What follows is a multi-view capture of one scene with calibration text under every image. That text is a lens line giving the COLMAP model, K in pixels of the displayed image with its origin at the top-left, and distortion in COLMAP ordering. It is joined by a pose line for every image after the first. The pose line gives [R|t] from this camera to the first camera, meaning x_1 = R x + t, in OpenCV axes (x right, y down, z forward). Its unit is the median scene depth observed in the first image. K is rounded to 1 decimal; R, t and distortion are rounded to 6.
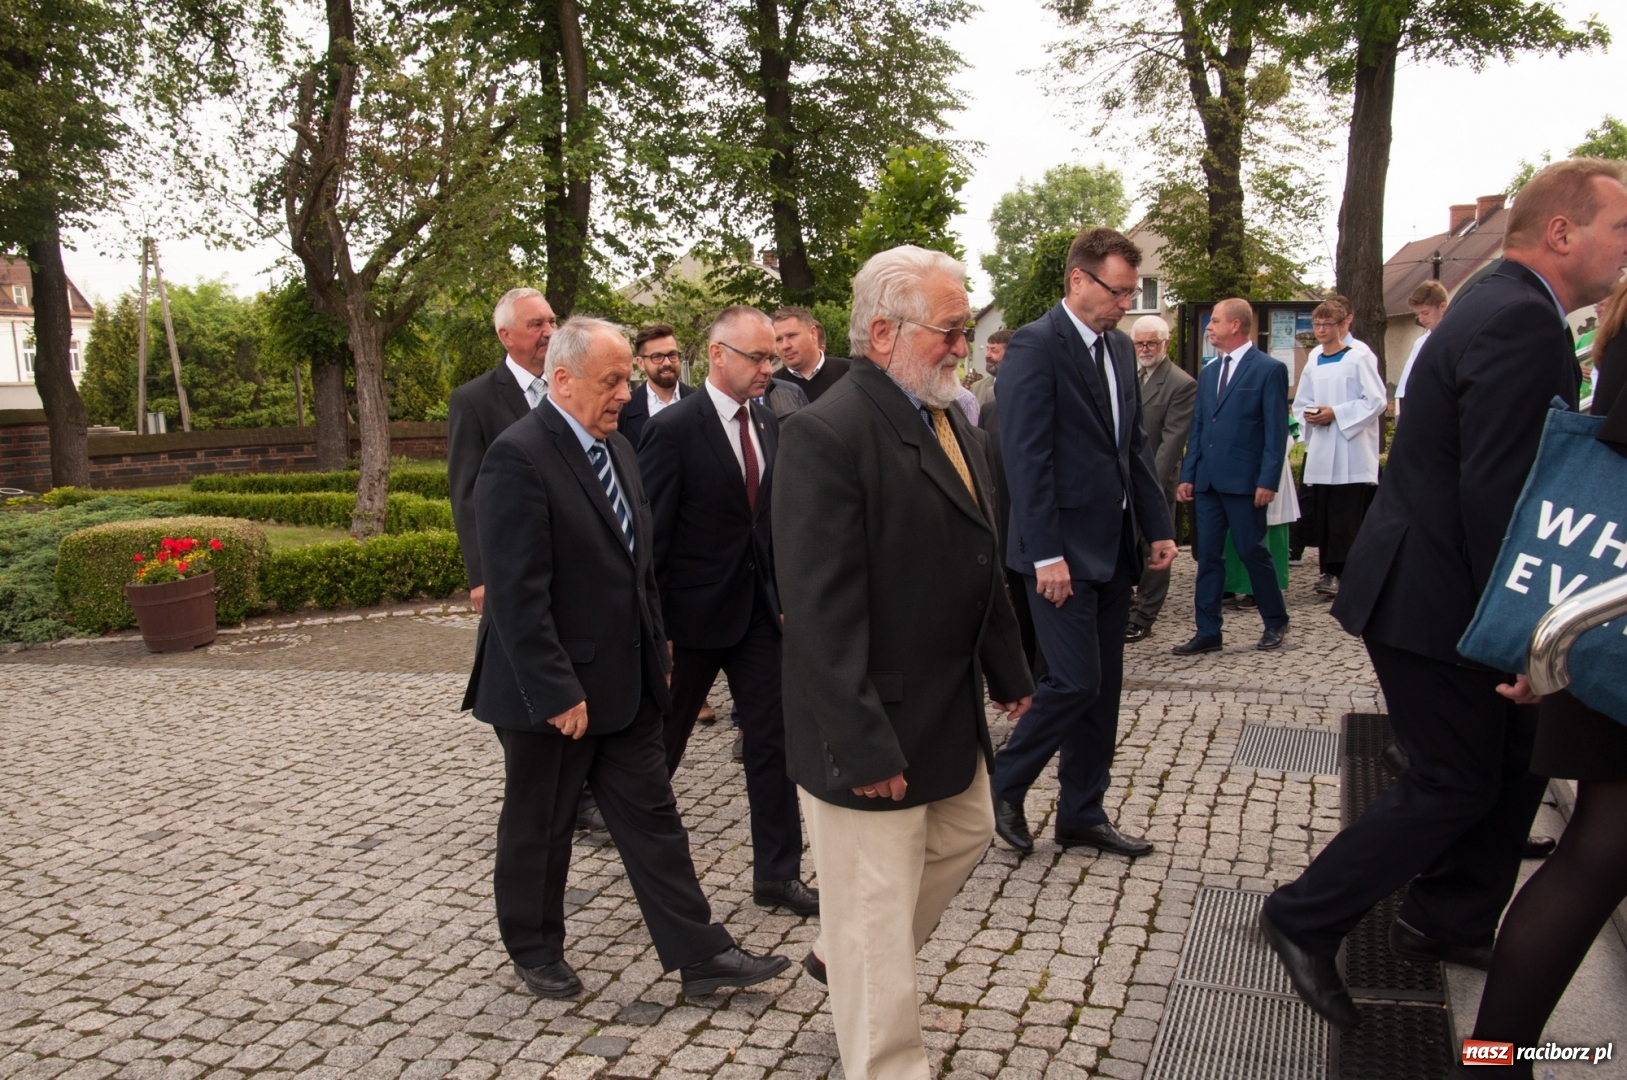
lens RADIAL K [[1419.8, 0, 810.1], [0, 1419.8, 568.0], [0, 0, 1]] dist [-0.092065, 0.158343]
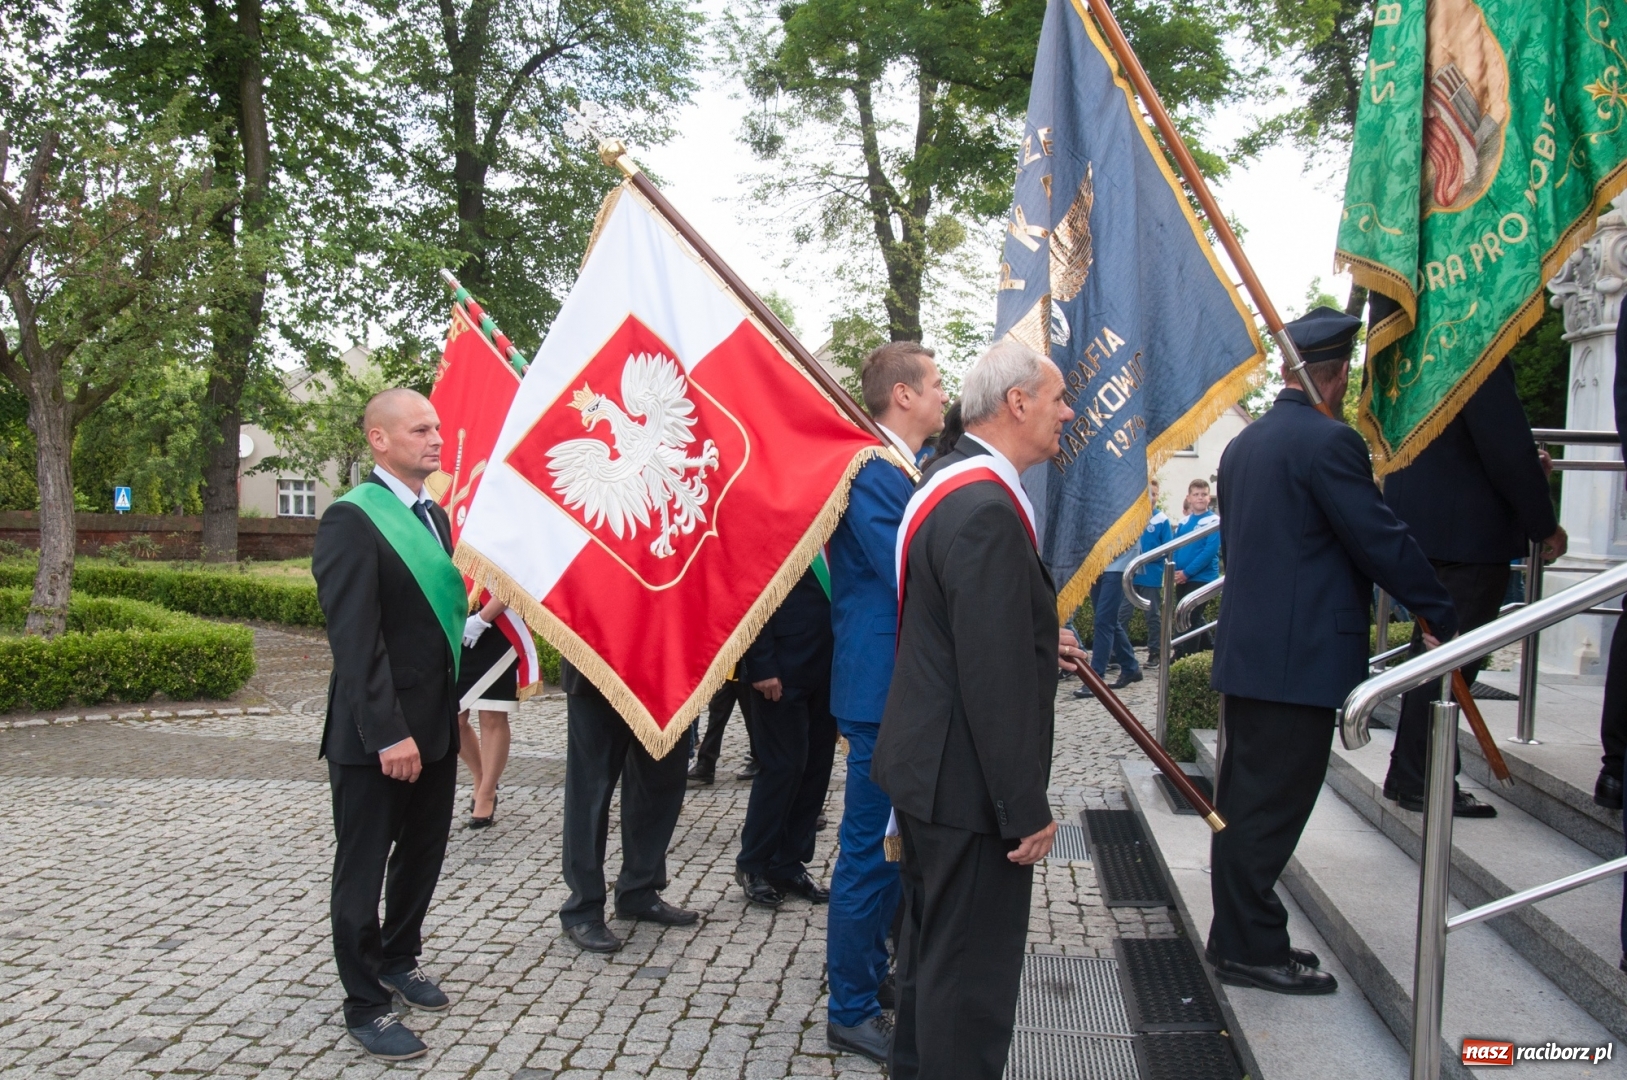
lens RADIAL K [[1516.7, 0, 813.5], [0, 1516.7, 540.0], [0, 0, 1]] dist [-0.095164, 0.186006]
pose [[0.963735, 0.042769, 0.263411, -0.098256], [-0.015243, 0.994284, -0.105670, 0.012769], [-0.266425, 0.097823, 0.958879, -0.076159]]
